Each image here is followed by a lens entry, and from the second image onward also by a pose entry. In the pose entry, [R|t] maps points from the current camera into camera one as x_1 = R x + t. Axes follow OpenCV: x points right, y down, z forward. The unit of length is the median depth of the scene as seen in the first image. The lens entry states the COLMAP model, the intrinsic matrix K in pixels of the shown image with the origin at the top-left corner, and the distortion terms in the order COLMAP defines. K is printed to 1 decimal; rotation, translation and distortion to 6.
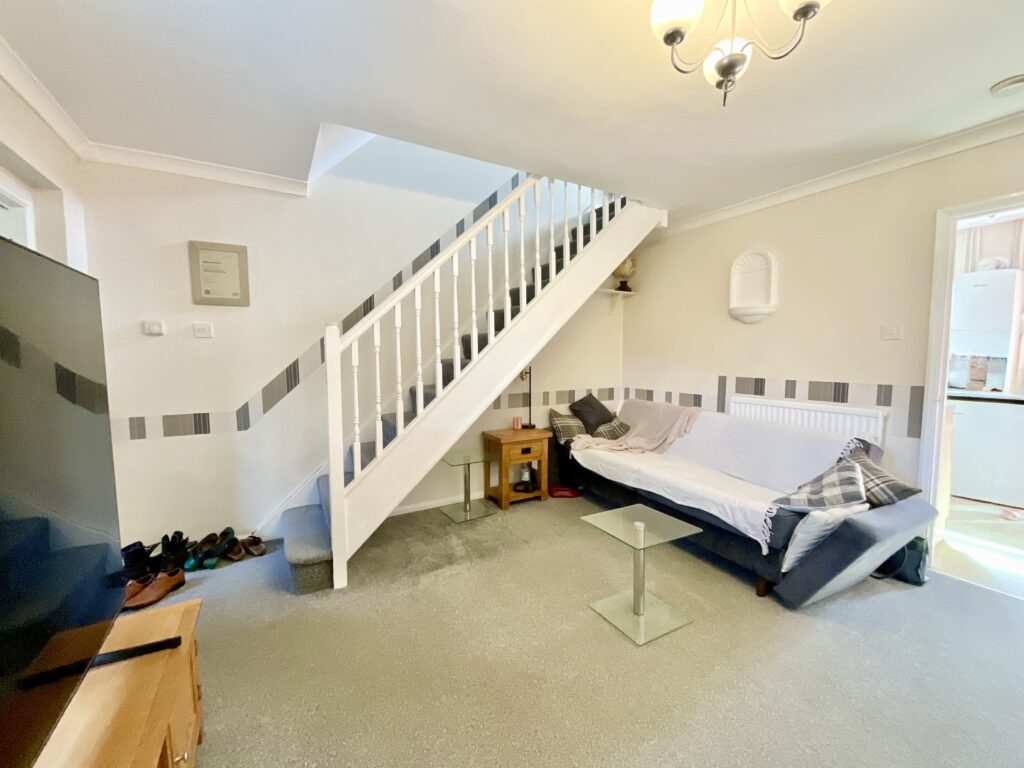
lens RADIAL K [[413.0, 0, 513.3], [0, 413.0, 386.2], [0, 0, 1]] dist [0.001151, -0.000113]
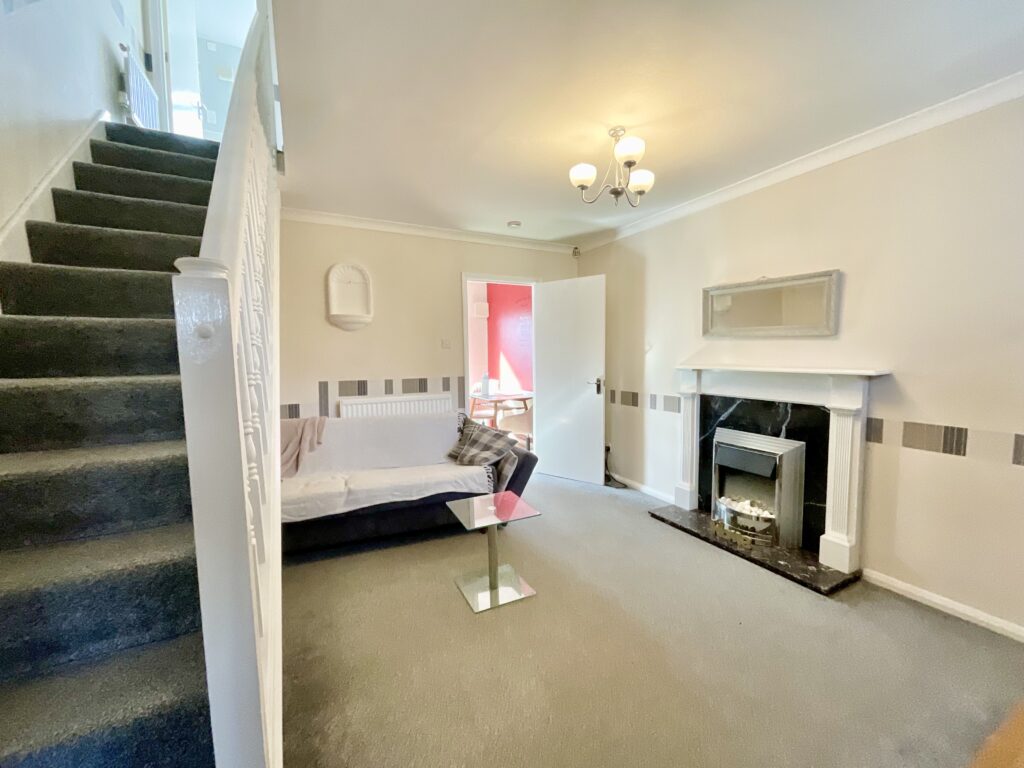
lens RADIAL K [[413.0, 0, 513.3], [0, 413.0, 386.2], [0, 0, 1]] dist [0.001151, -0.000113]
pose [[0.071855, -0.084407, 0.993837, -0.514935], [0.088357, 0.993034, 0.077951, -0.057033], [-0.993494, 0.082212, 0.078812, 0.527074]]
